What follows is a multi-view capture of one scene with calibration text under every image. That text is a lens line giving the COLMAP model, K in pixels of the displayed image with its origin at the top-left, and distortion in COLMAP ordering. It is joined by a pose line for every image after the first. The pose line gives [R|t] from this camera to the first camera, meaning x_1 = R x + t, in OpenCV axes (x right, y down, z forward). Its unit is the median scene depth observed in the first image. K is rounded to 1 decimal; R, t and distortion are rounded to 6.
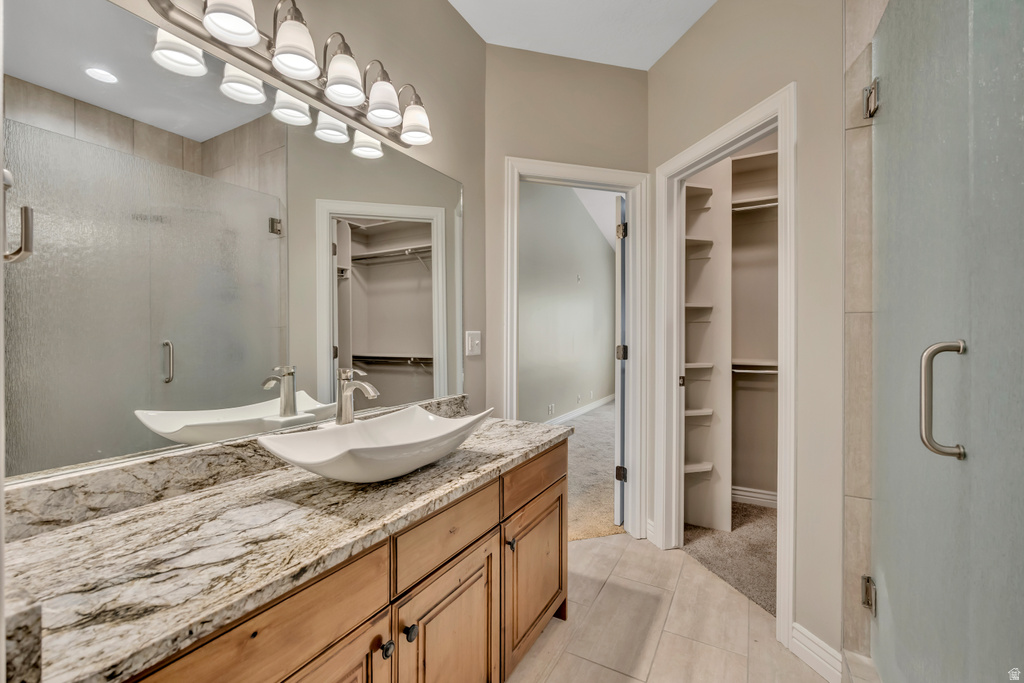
lens RADIAL K [[439.5, 0, 511.5], [0, 439.5, 339.9], [0, 0, 1]] dist [-0.000323, 0.000165]
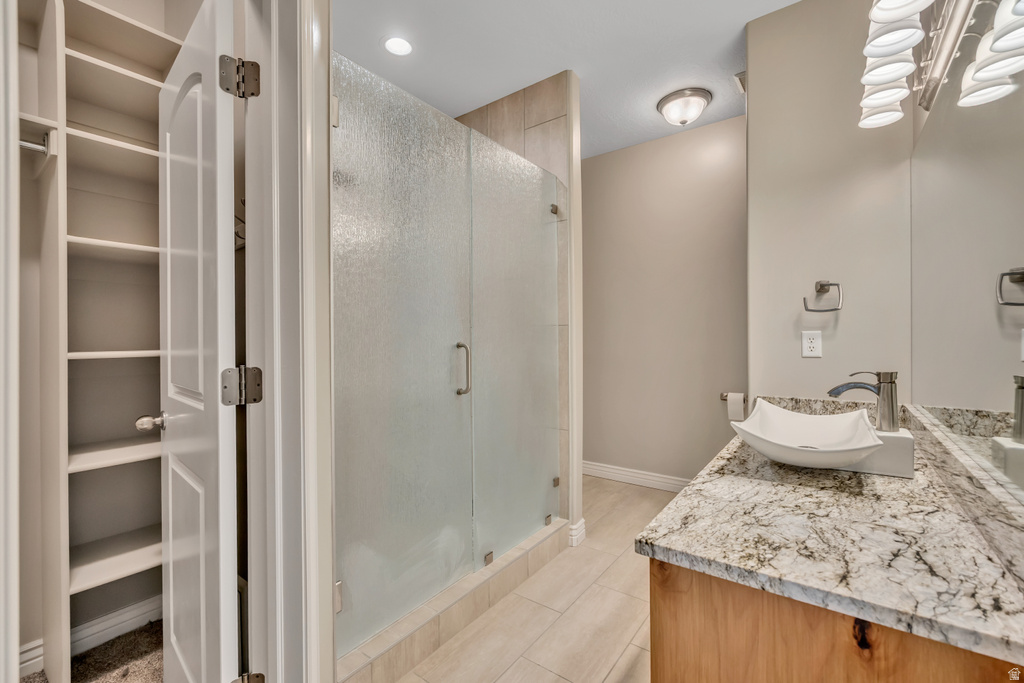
lens RADIAL K [[439.5, 0, 511.5], [0, 439.5, 339.9], [0, 0, 1]] dist [-0.000323, 0.000165]
pose [[-0.990724, 0.009508, 0.135554, 0.275549], [0.010675, 0.999912, 0.007881, -0.018622], [-0.135467, 0.009255, -0.990739, 1.964912]]
